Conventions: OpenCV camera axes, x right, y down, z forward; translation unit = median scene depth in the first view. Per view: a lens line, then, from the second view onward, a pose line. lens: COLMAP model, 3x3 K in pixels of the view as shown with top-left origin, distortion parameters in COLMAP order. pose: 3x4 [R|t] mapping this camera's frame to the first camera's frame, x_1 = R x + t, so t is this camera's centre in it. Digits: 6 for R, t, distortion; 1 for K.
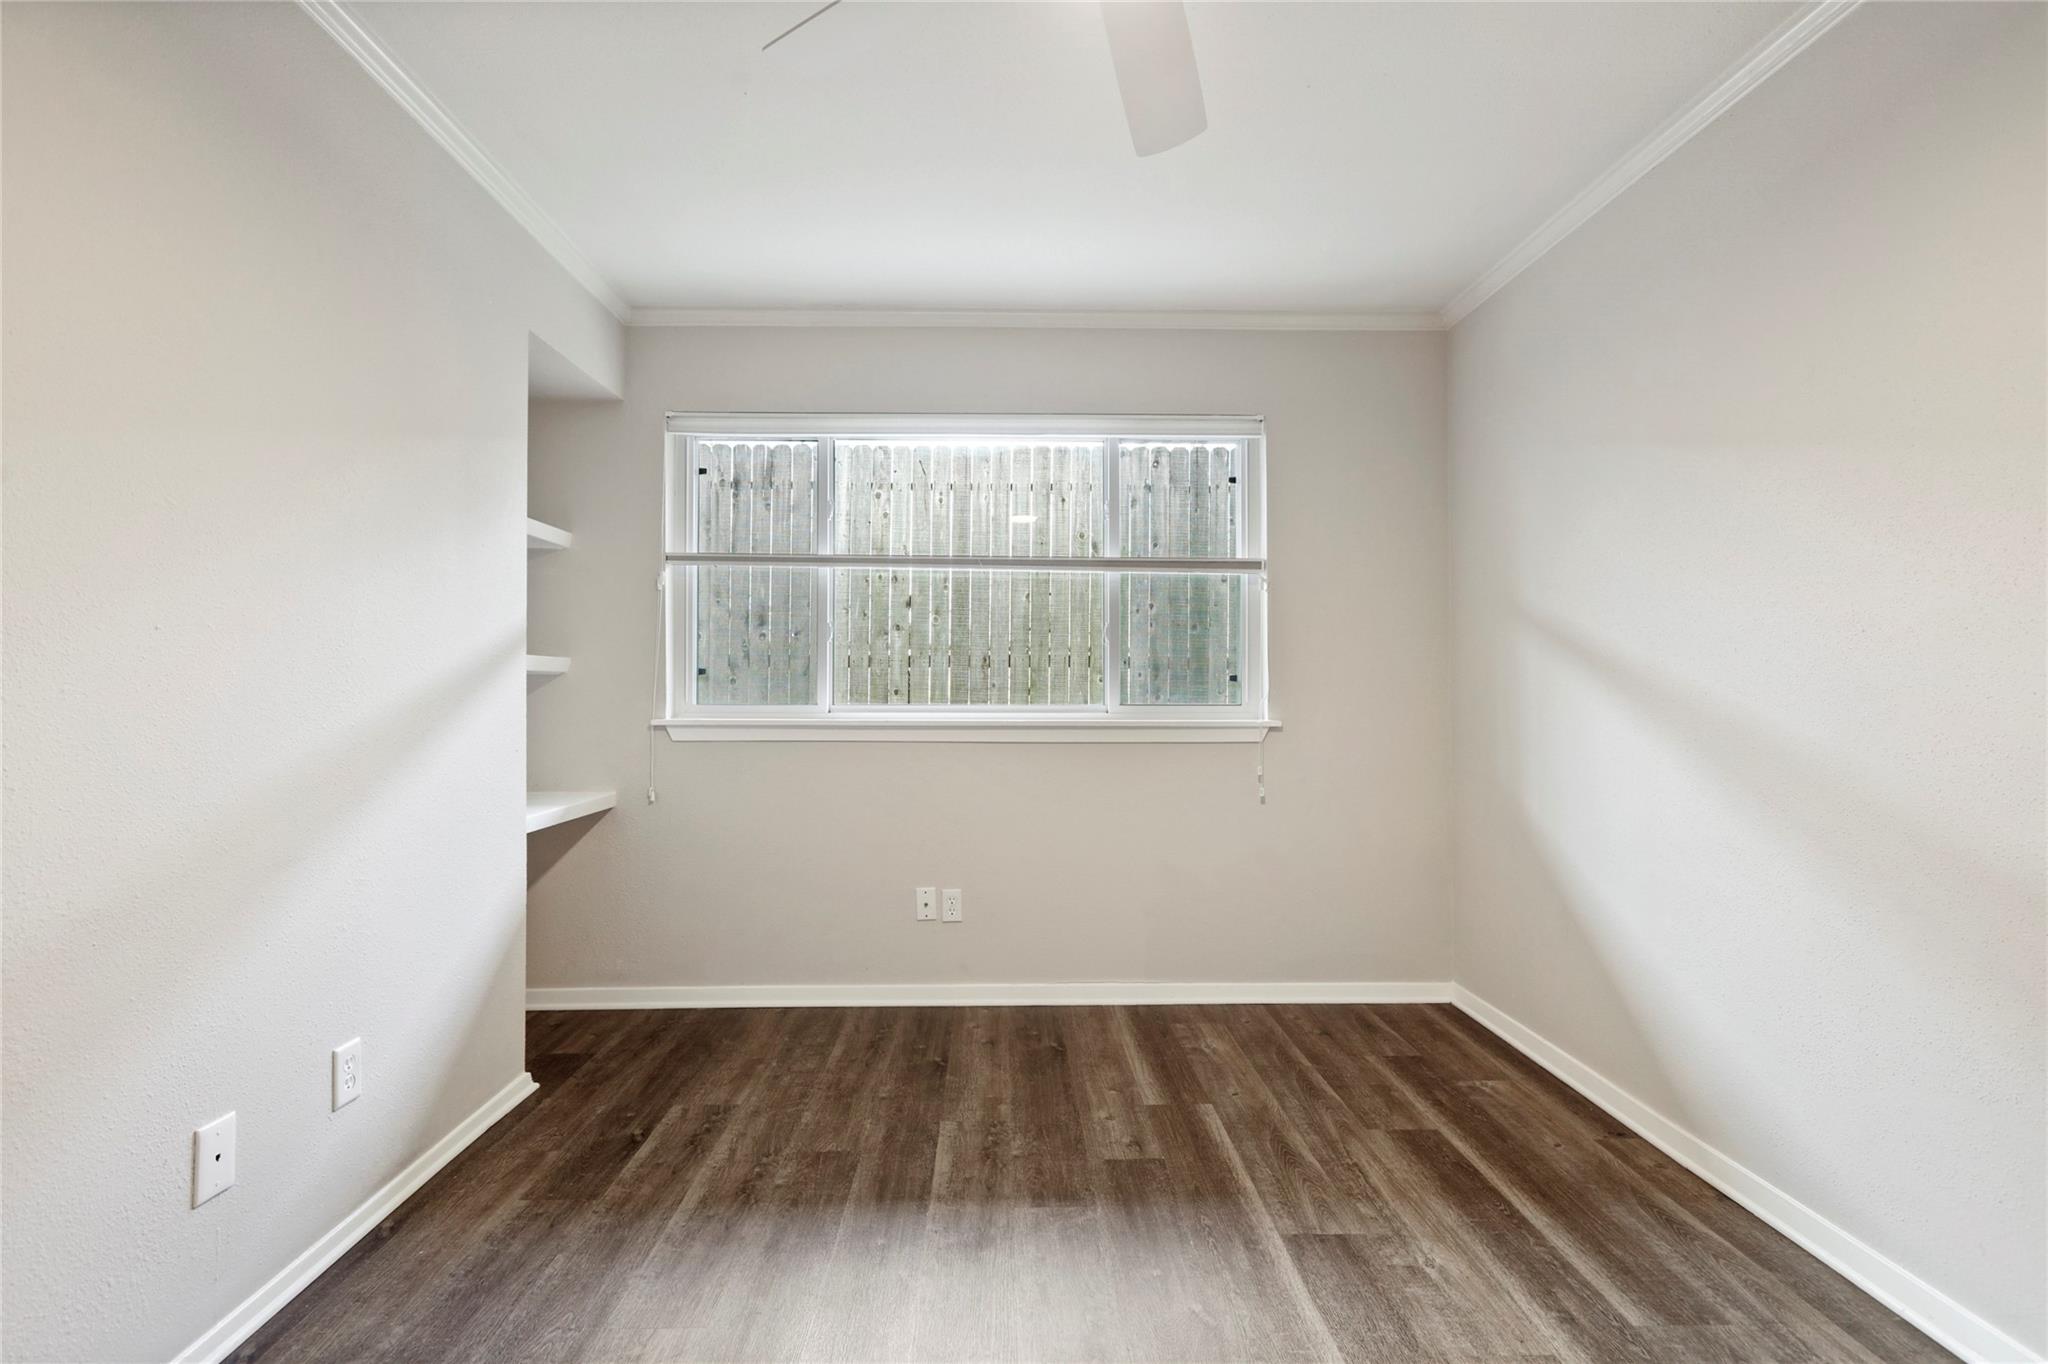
lens RADIAL K [[944.4, 0, 1024.0], [0, 944.4, 682.0], [0, 0, 1]] dist [-0.000145, -0.000591]
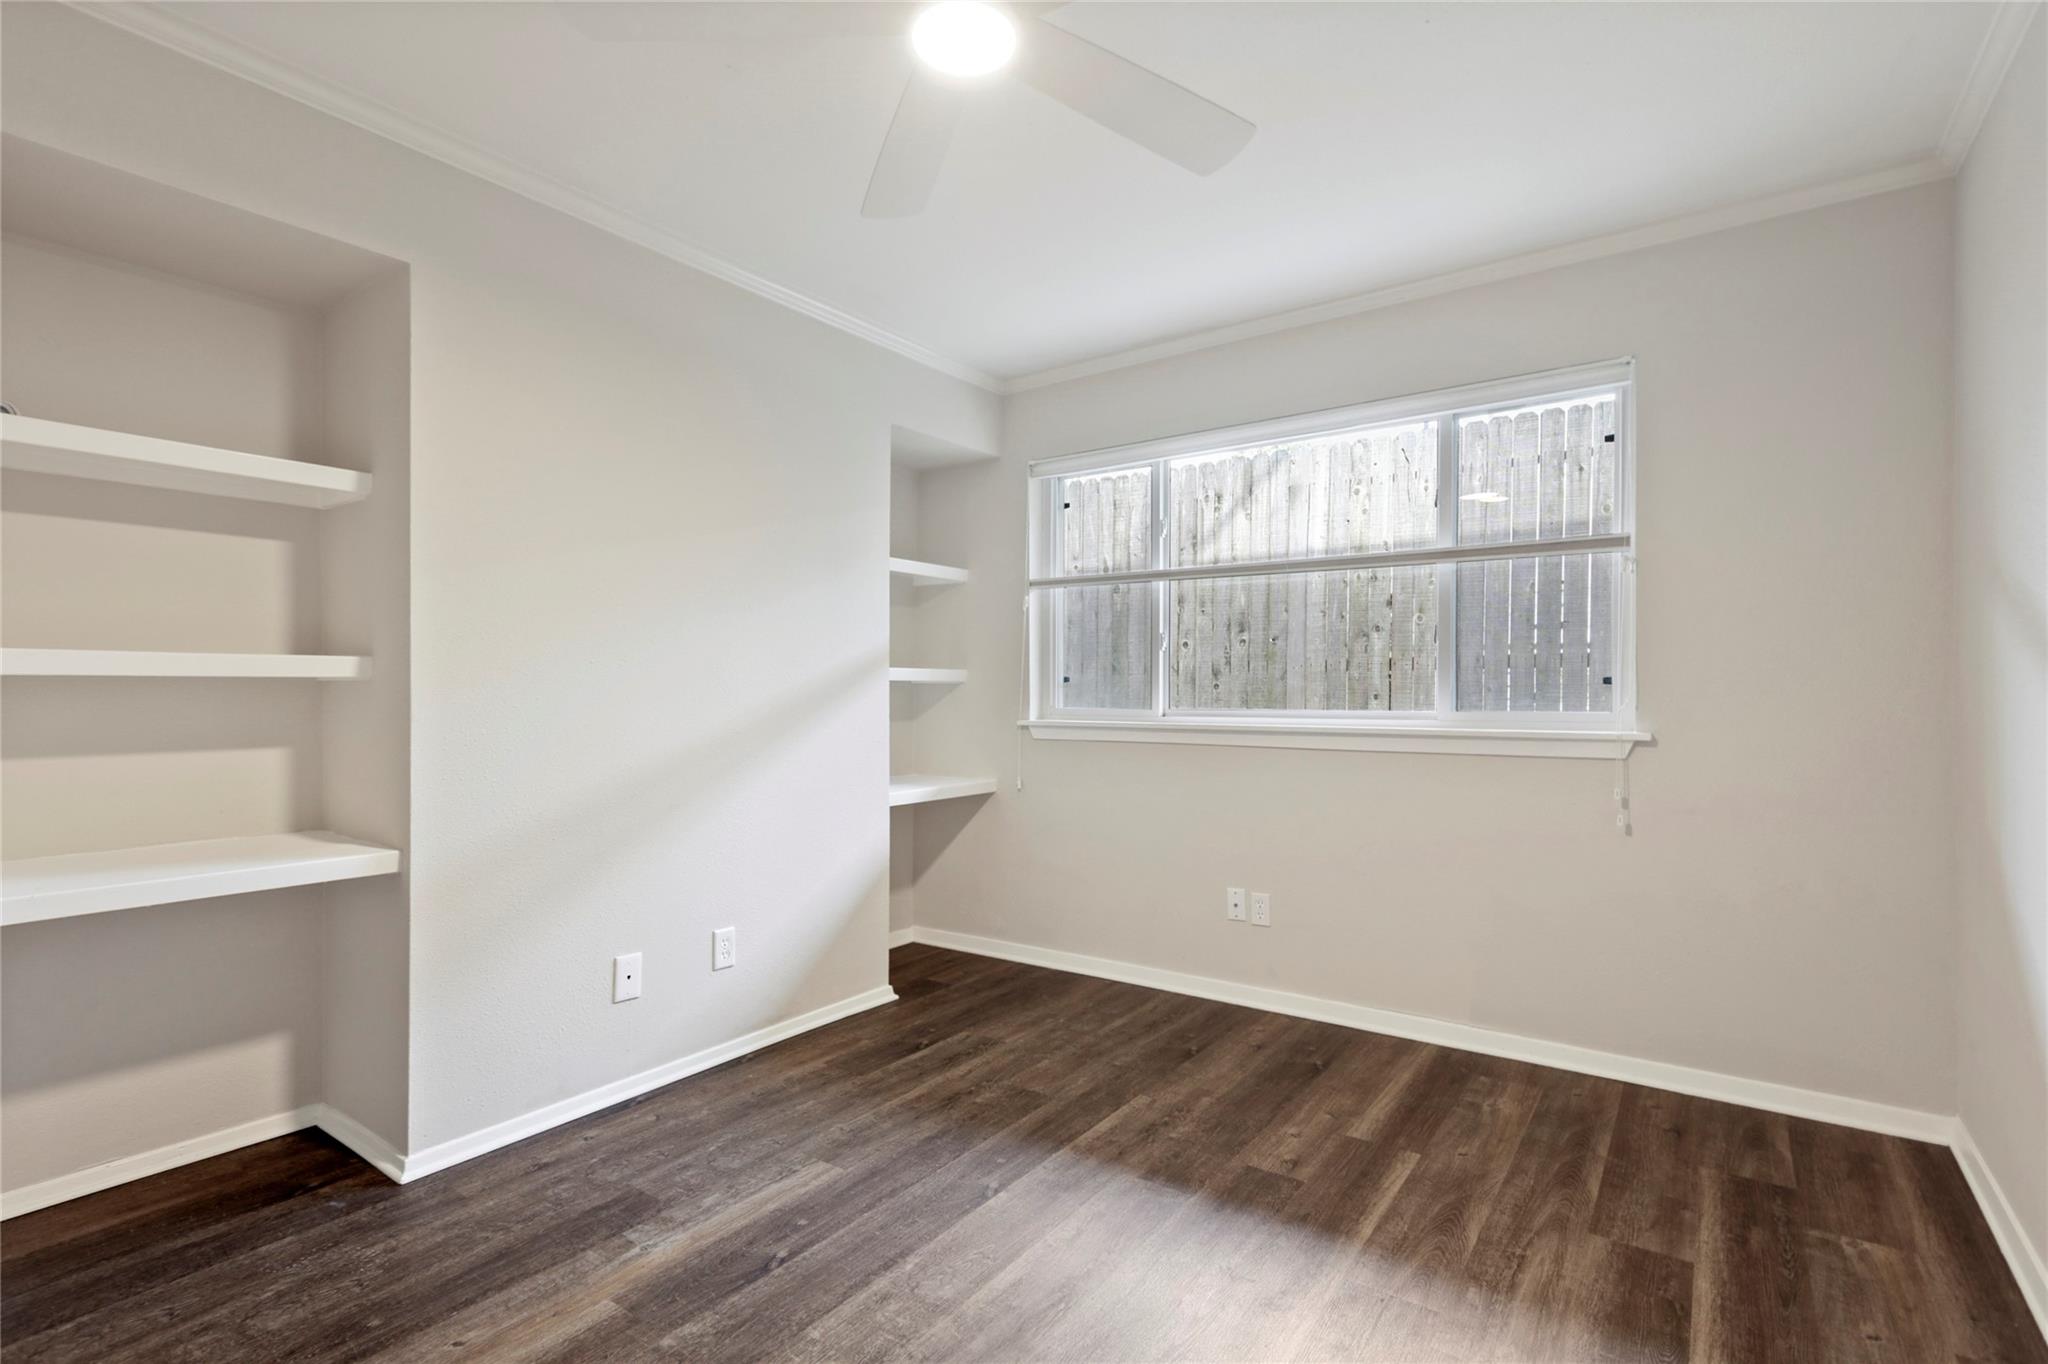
lens RADIAL K [[968.2, 0, 1024.0], [0, 968.2, 682.0], [0, 0, 1]] dist [0.001824, -0.002217]
pose [[0.797683, -0.009149, -0.603007, 0.387343], [0.006988, 0.999958, -0.005928, -0.001702], [0.603036, 0.000515, 0.797714, 0.027750]]
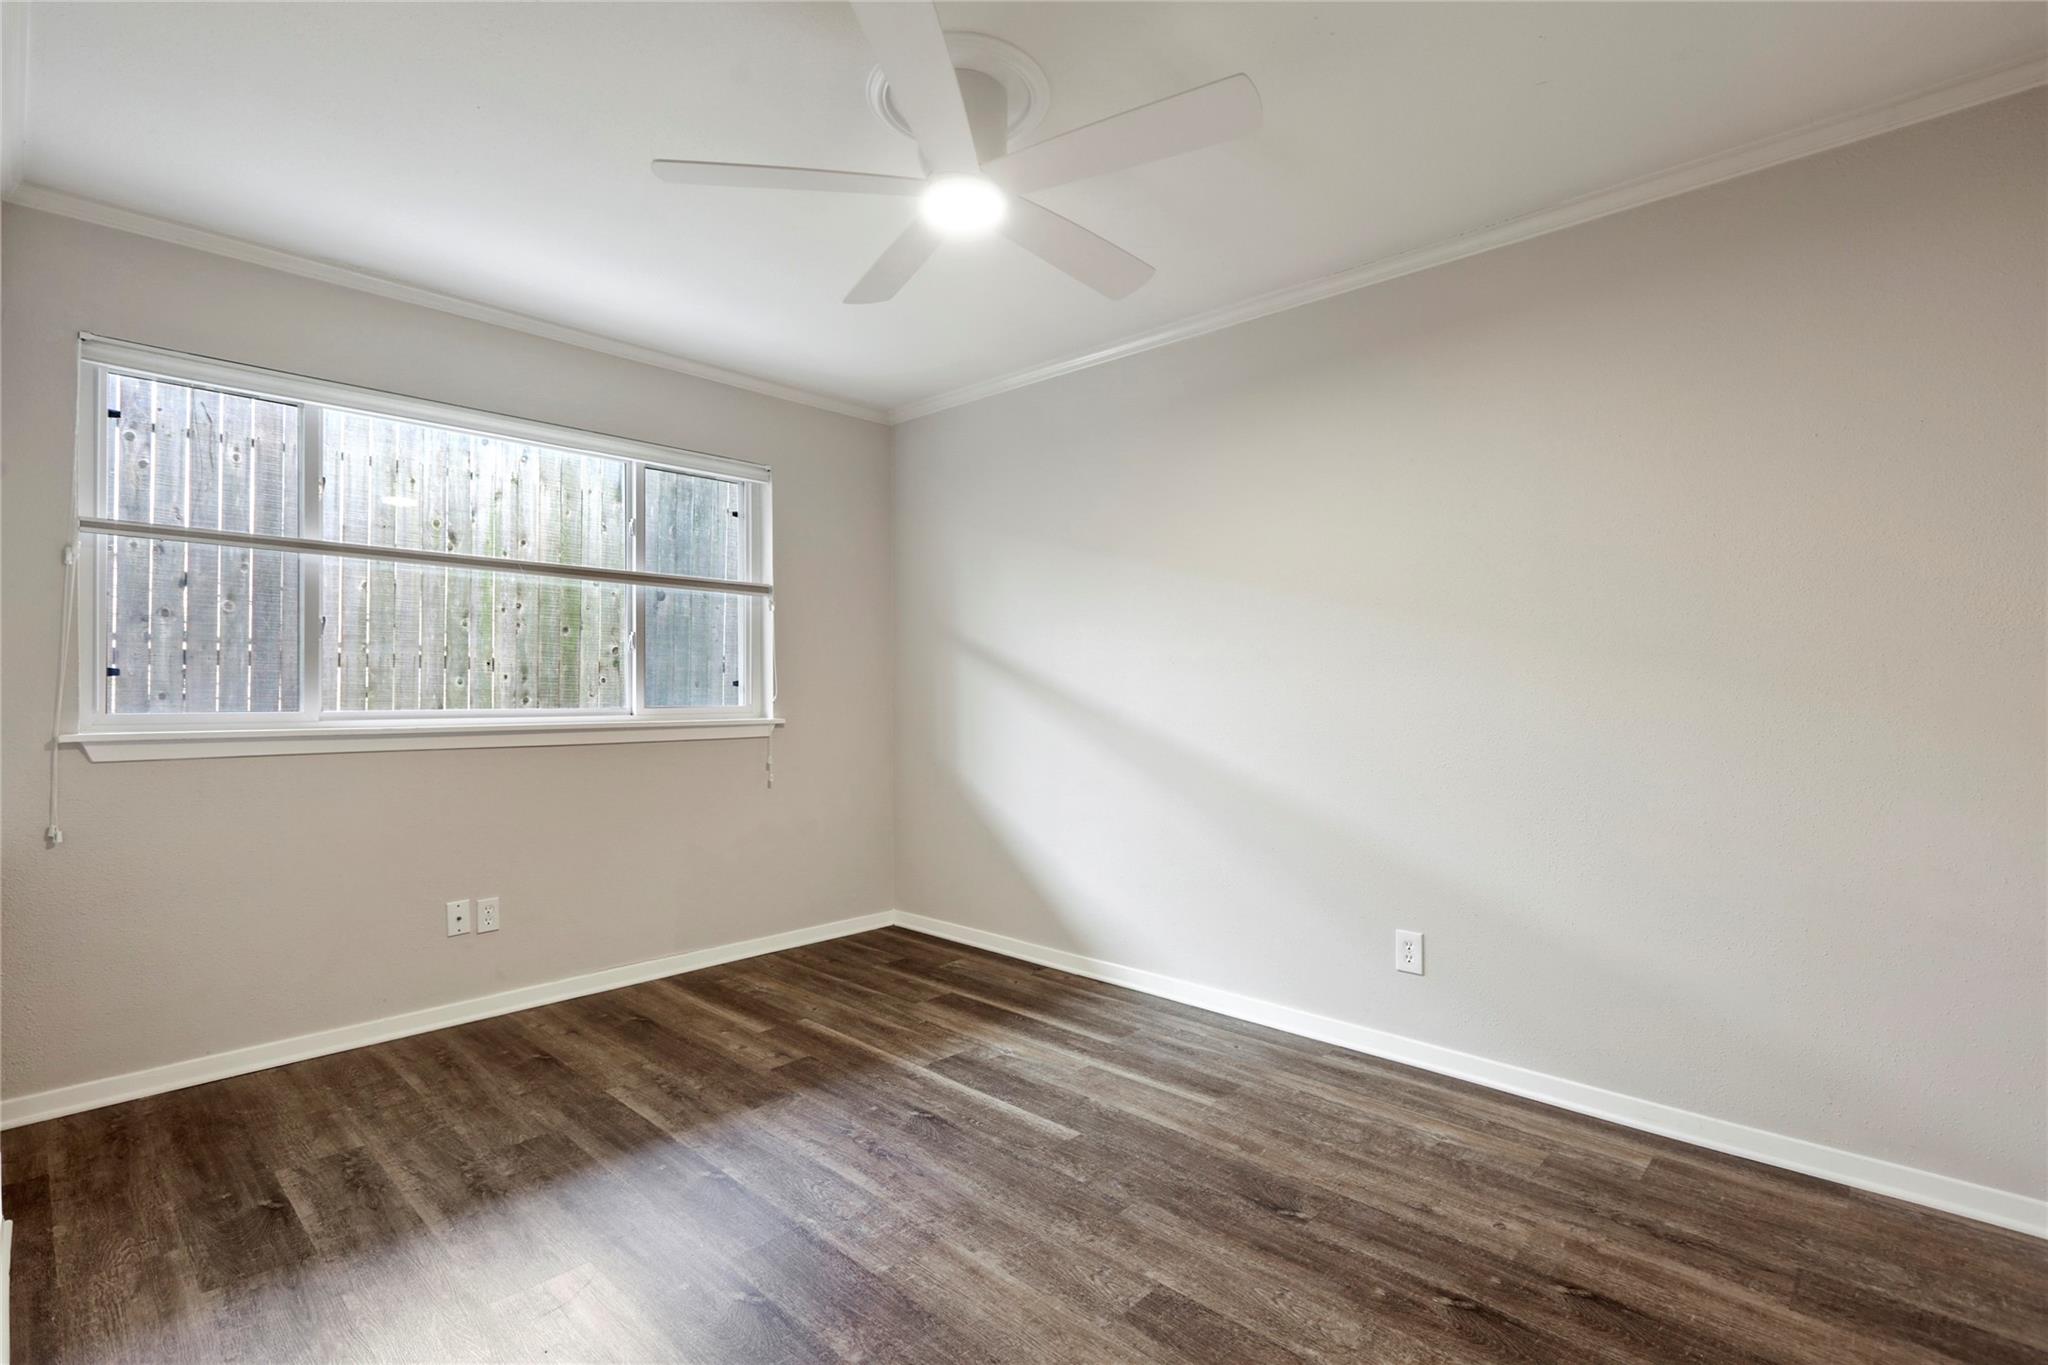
lens RADIAL K [[938.0, 0, 1030.0], [0, 938.0, 673.6], [0, 0, 1]] dist [-0.002857, -0.001577]
pose [[0.699681, 0.011686, 0.714360, -0.422775], [-0.004536, 0.999919, -0.011914, -0.004866], [-0.714441, 0.005096, 0.699677, -0.089431]]
